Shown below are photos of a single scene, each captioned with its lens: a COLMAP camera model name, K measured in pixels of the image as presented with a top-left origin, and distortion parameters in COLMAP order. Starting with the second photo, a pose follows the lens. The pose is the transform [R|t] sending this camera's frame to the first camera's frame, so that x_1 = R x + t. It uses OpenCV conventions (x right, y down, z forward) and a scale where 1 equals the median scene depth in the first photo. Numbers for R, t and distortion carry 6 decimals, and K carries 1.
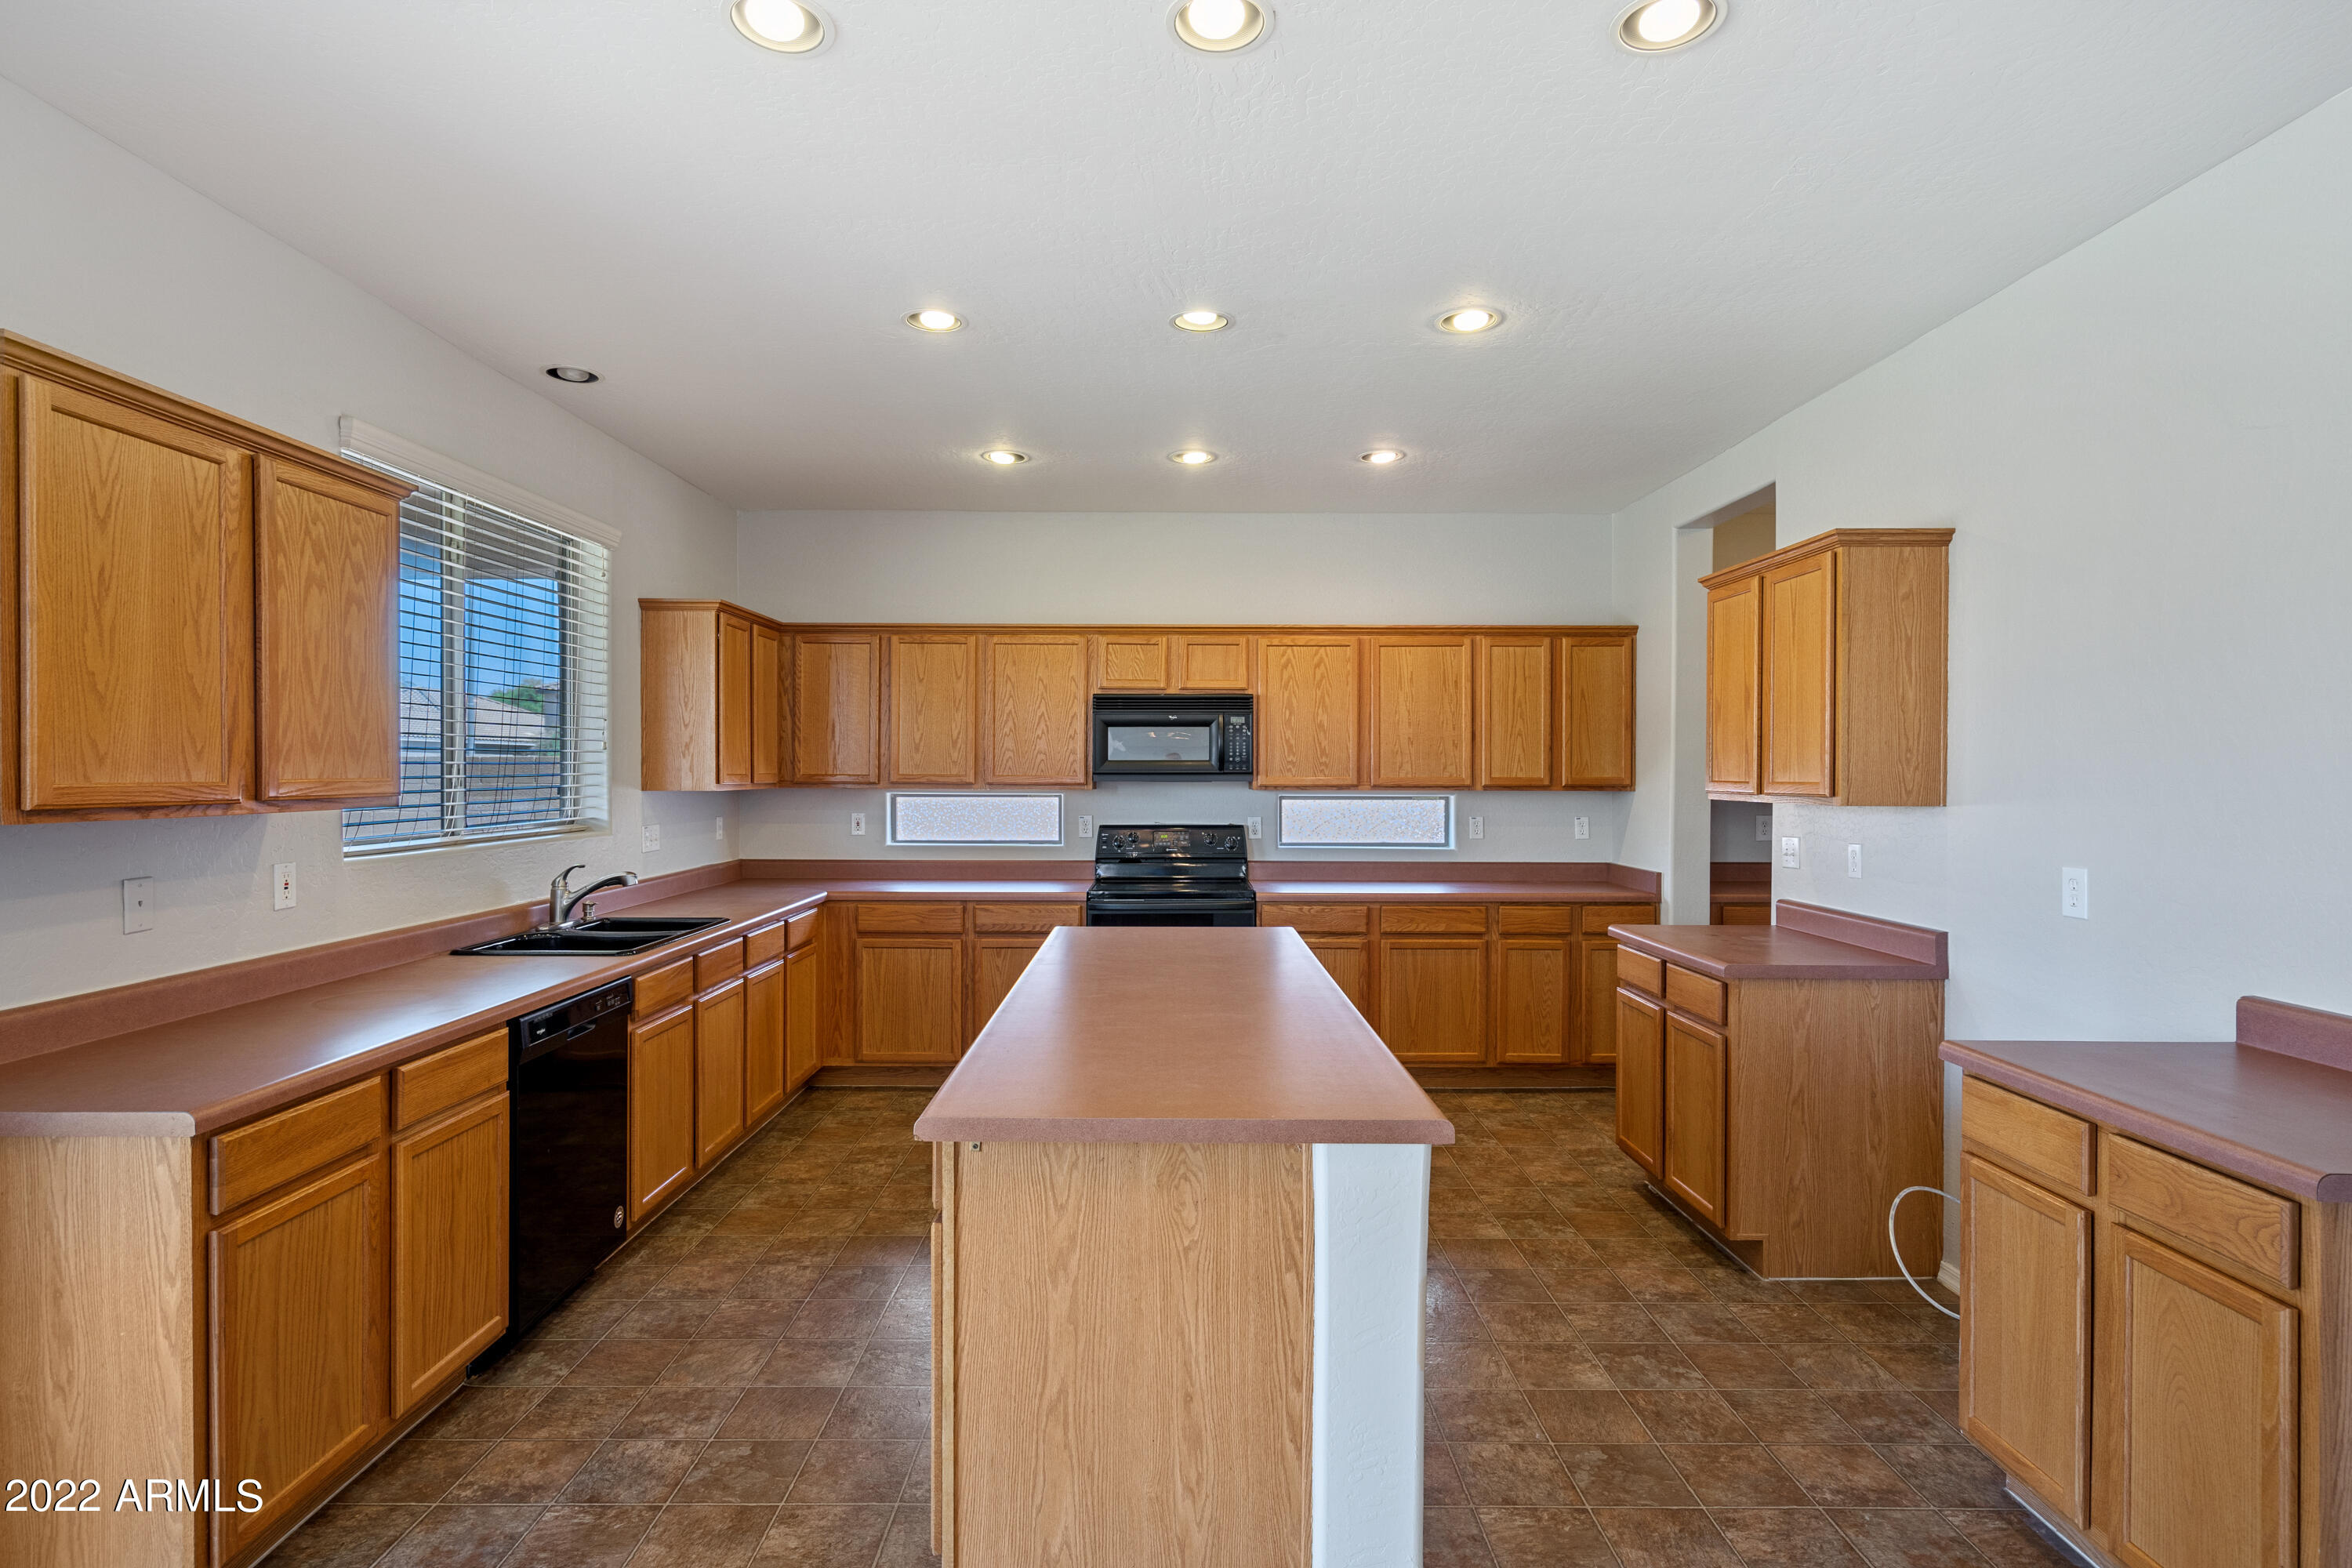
lens RADIAL K [[1209.7, 0, 1186.4], [0, 1209.7, 791.0], [0, 0, 1]] dist [0.000413, 0.001871]
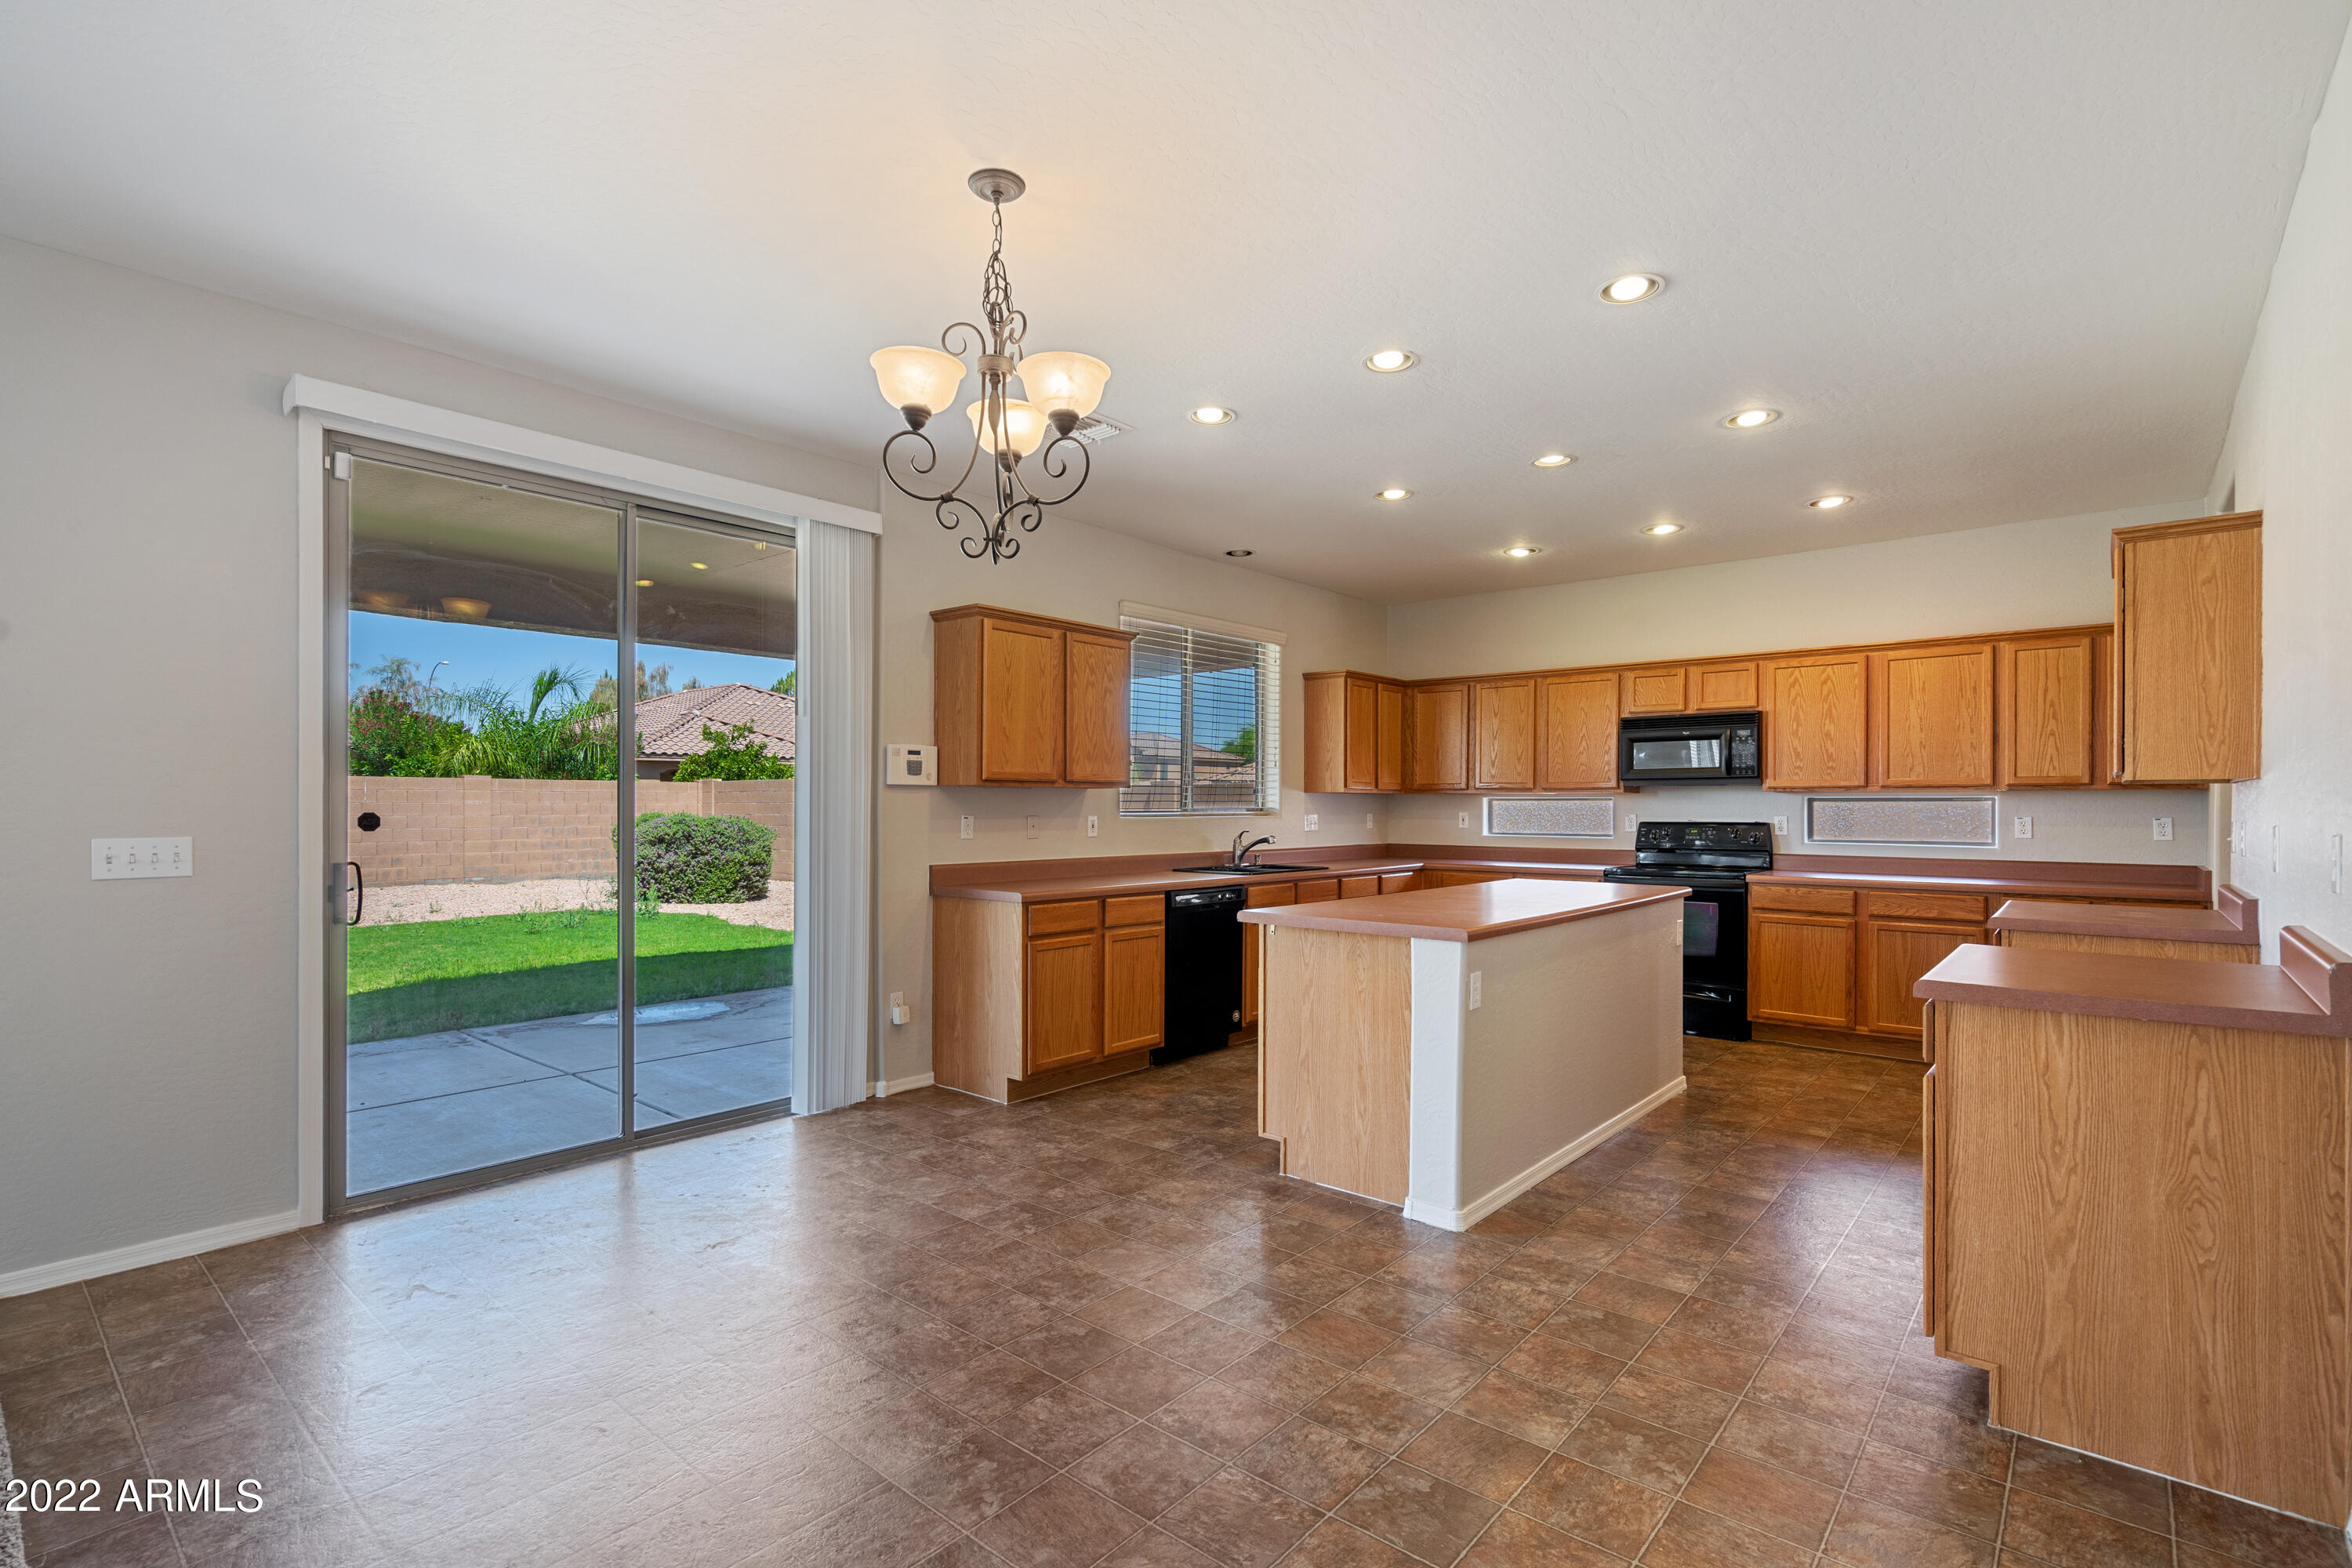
lens RADIAL K [[1100.6, 0, 1174.6], [0, 1100.6, 822.2], [0, 0, 1]] dist [0.005842, 0.002236]
pose [[0.756921, 0.007886, -0.653459, 0.380968], [-0.011113, 0.999938, -0.000805, 0.042831], [0.653412, 0.007872, 0.756961, -0.226720]]
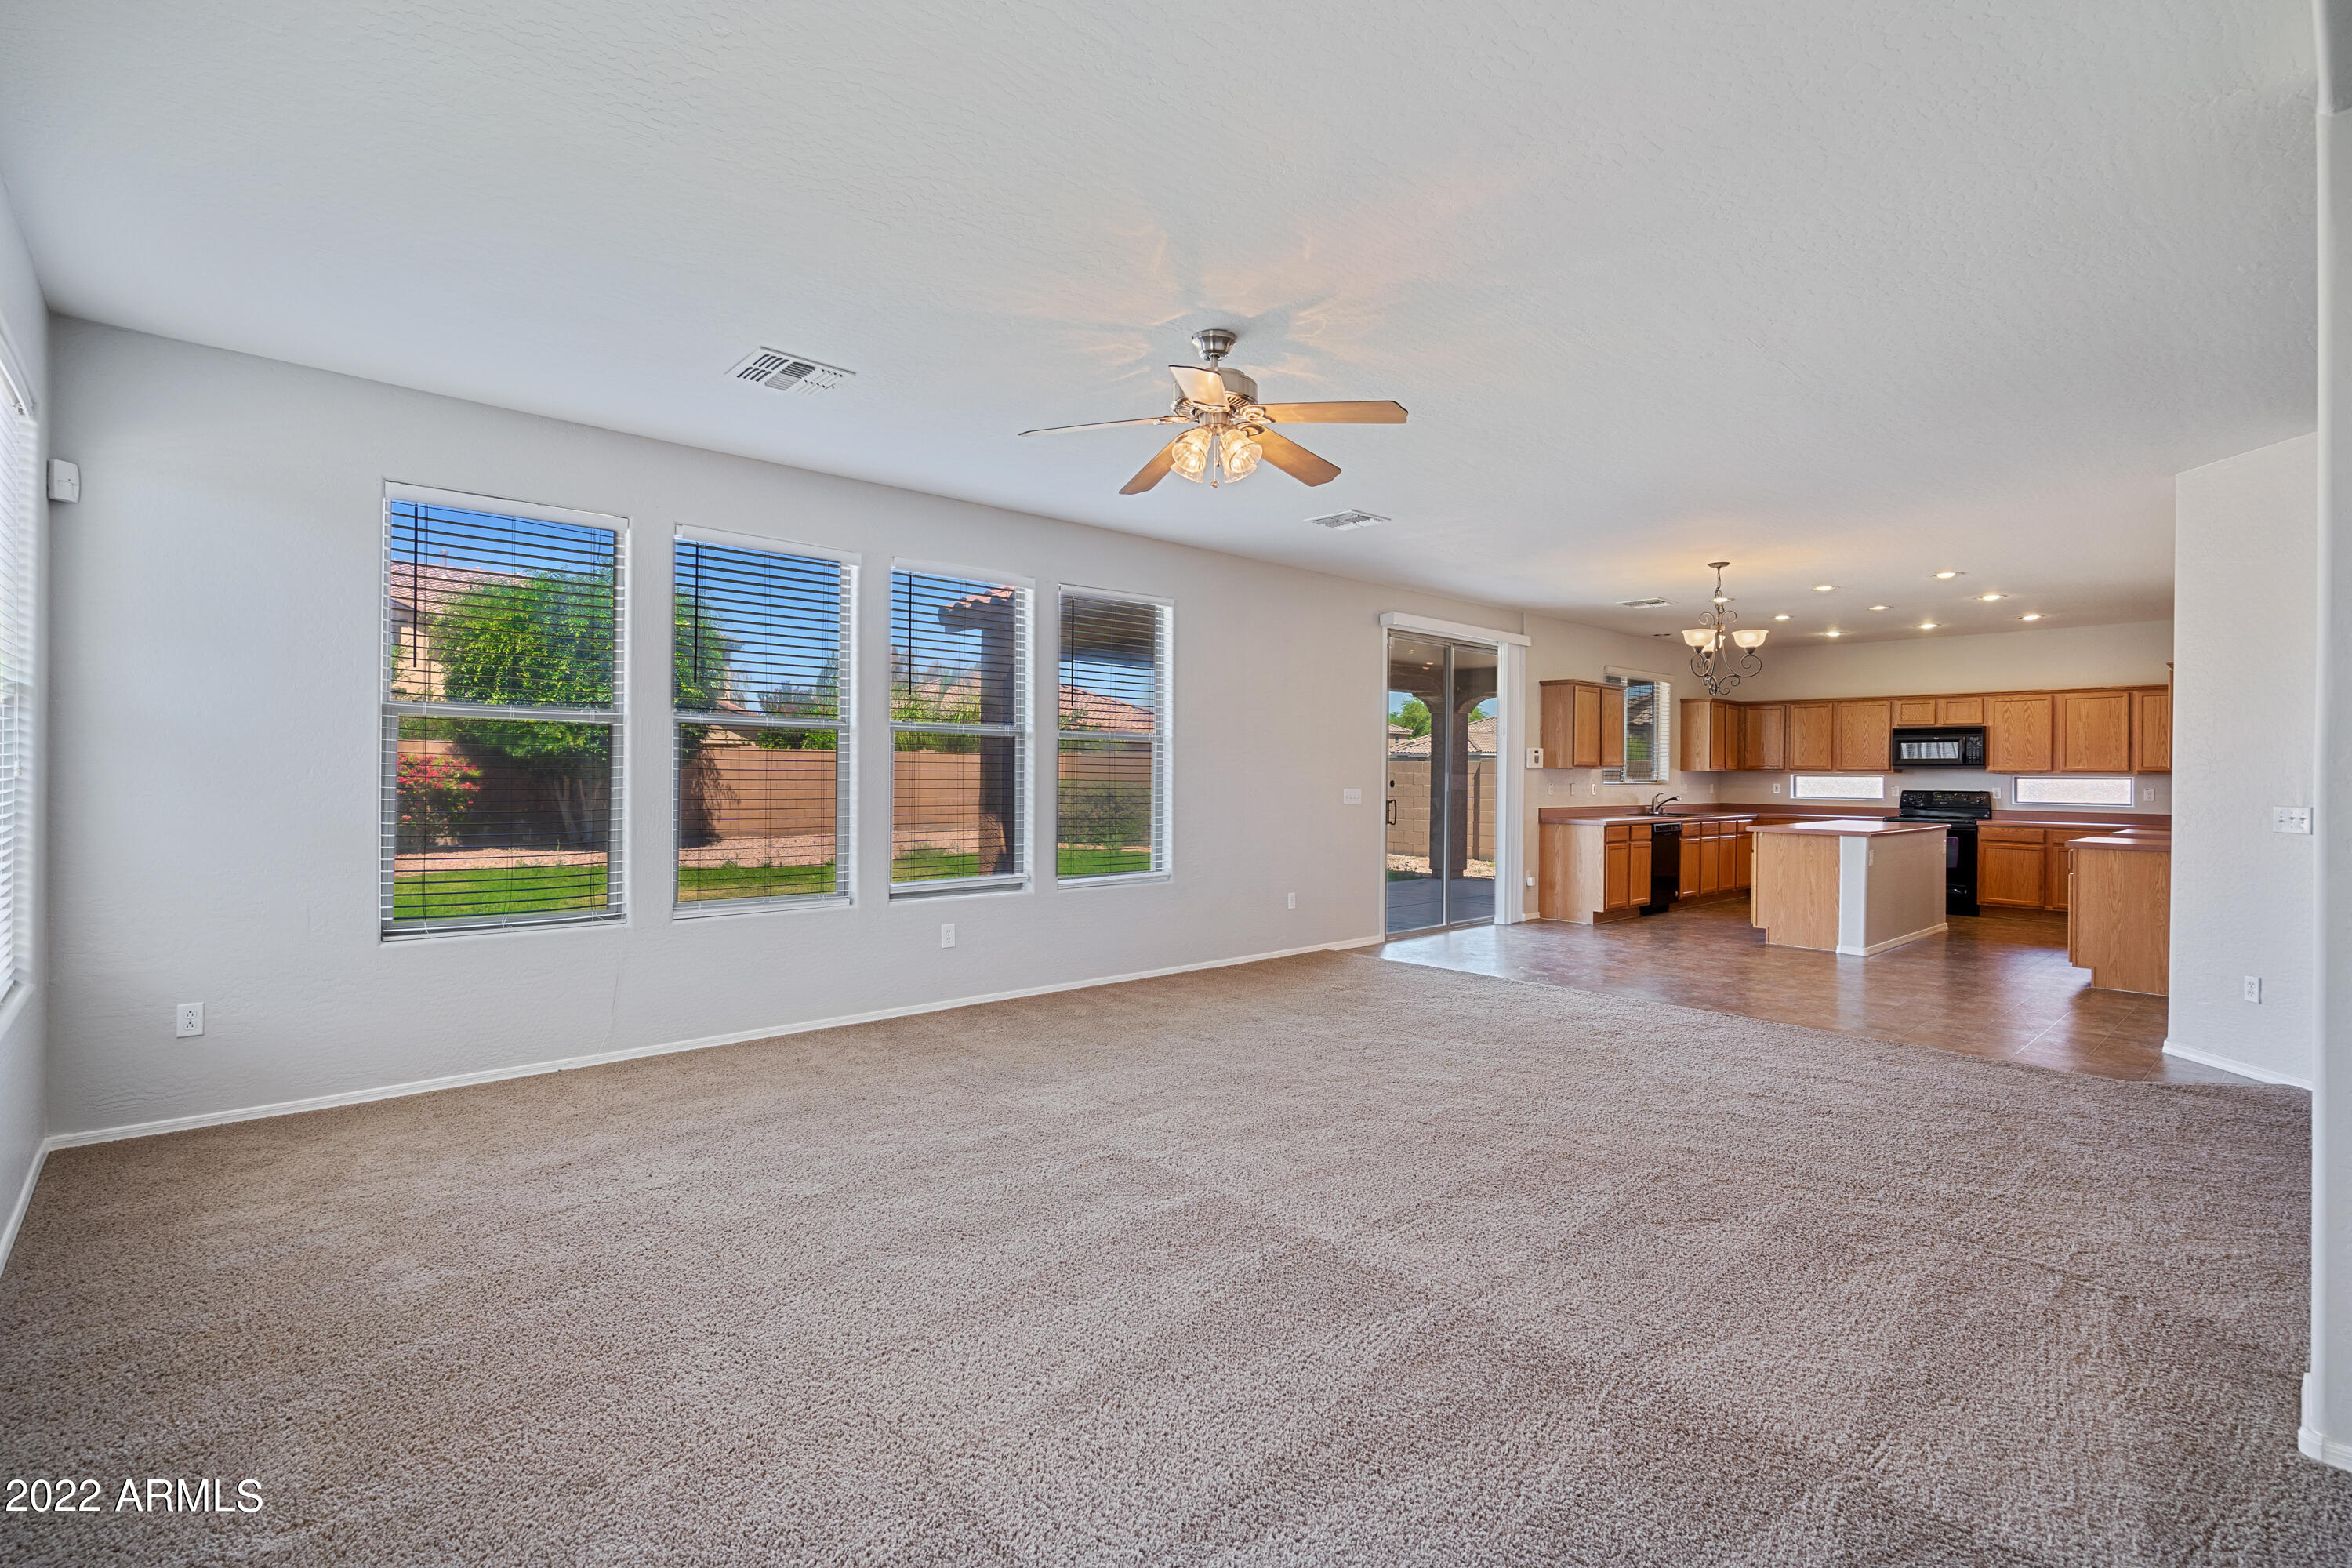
lens RADIAL K [[1100.6, 0, 1175.9], [0, 1100.6, 779.7], [0, 0, 1]] dist [0.005842, 0.002236]
pose [[0.676528, 0.007170, -0.736382, 0.584527], [-0.020364, 0.999752, -0.008975, 0.063982], [0.736135, 0.021067, 0.676507, -1.457671]]
